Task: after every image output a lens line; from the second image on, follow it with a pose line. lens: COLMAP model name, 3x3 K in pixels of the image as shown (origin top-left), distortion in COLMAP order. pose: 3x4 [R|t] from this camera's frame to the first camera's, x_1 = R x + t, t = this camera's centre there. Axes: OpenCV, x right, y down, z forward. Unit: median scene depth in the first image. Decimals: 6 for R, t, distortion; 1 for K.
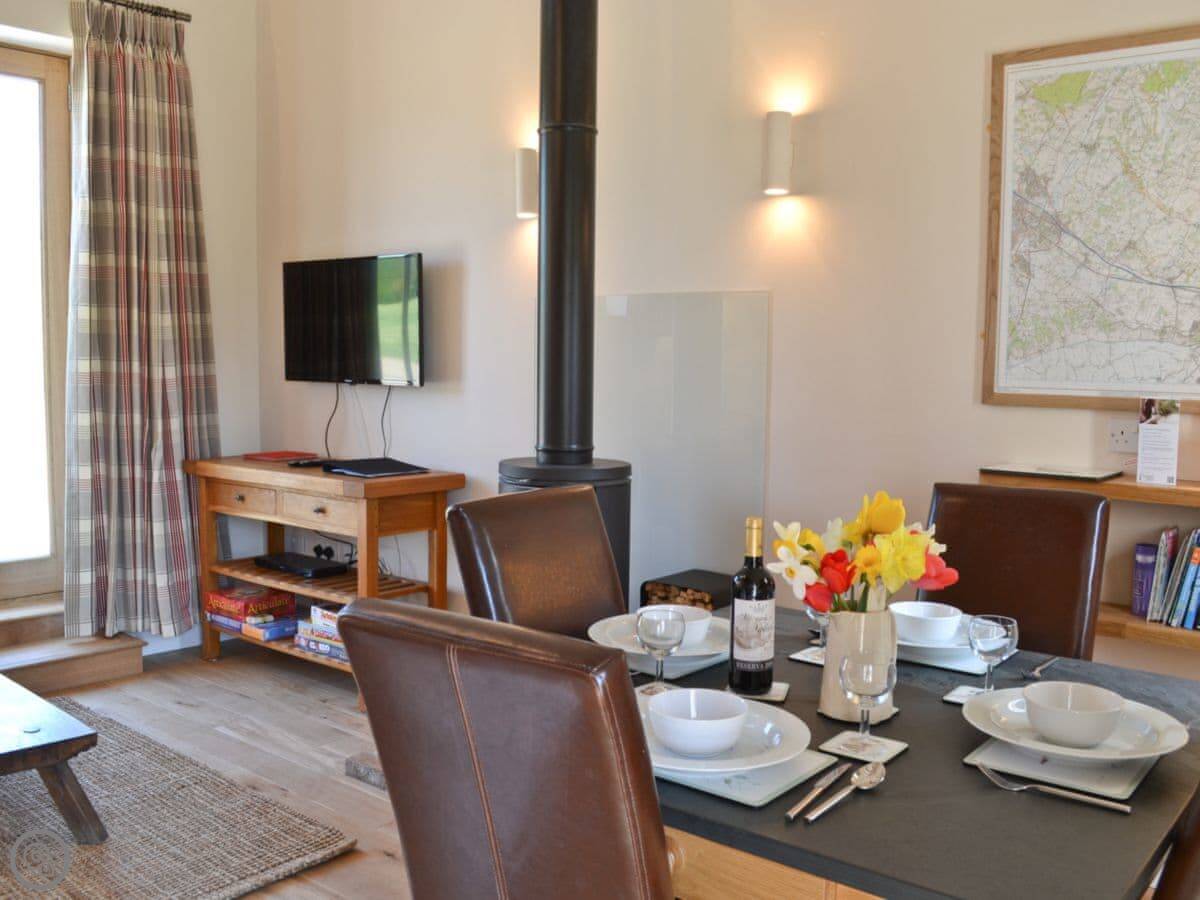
lens RADIAL K [[1084.3, 0, 600.0], [0, 1084.3, 450.0], [0, 0, 1]] dist [-0.059351, 0.000152]
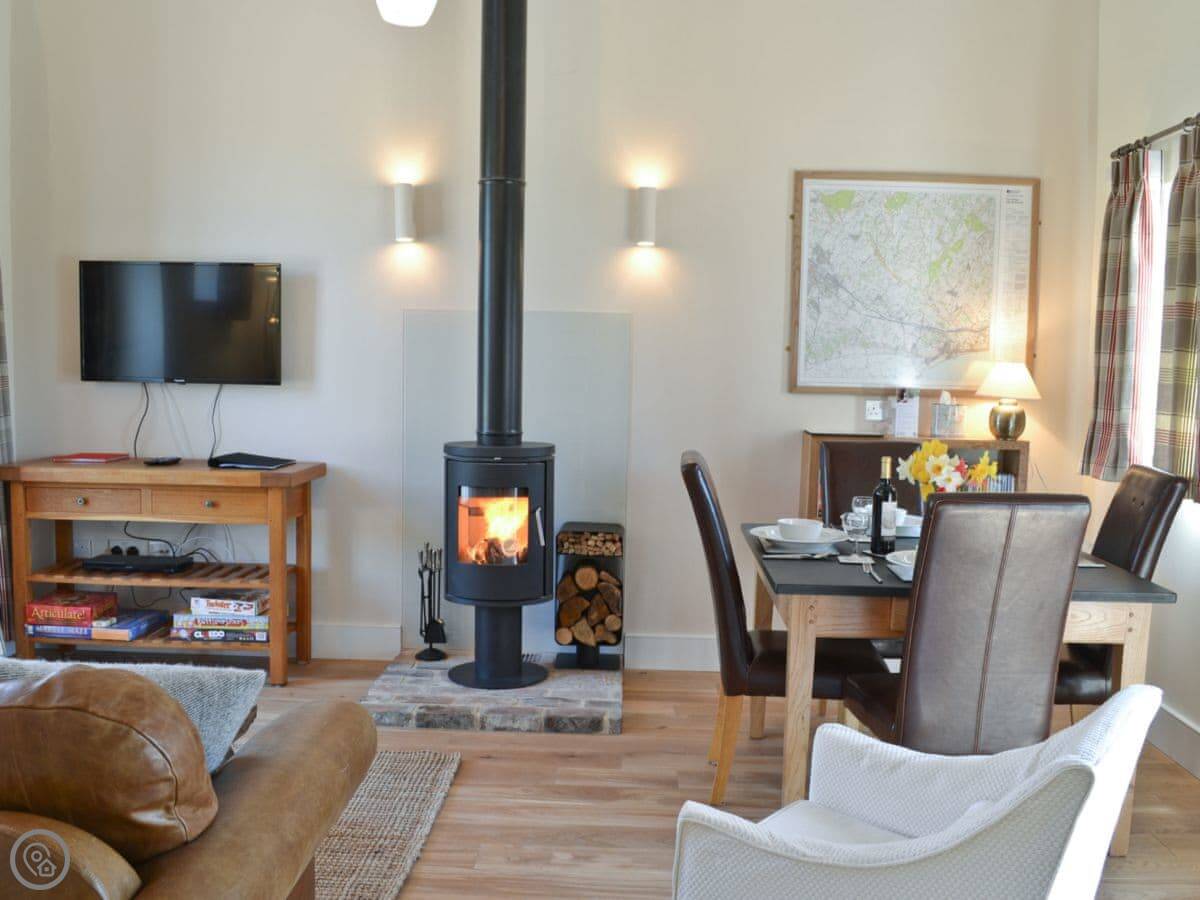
lens RADIAL K [[1084.3, 0, 600.0], [0, 1084.3, 450.0], [0, 0, 1]] dist [-0.059351, 0.000152]
pose [[0.799897, -0.045956, 0.598375, -0.850900], [0.041973, 0.998906, 0.020608, -0.003923], [-0.598668, 0.008632, 0.800951, -0.100387]]
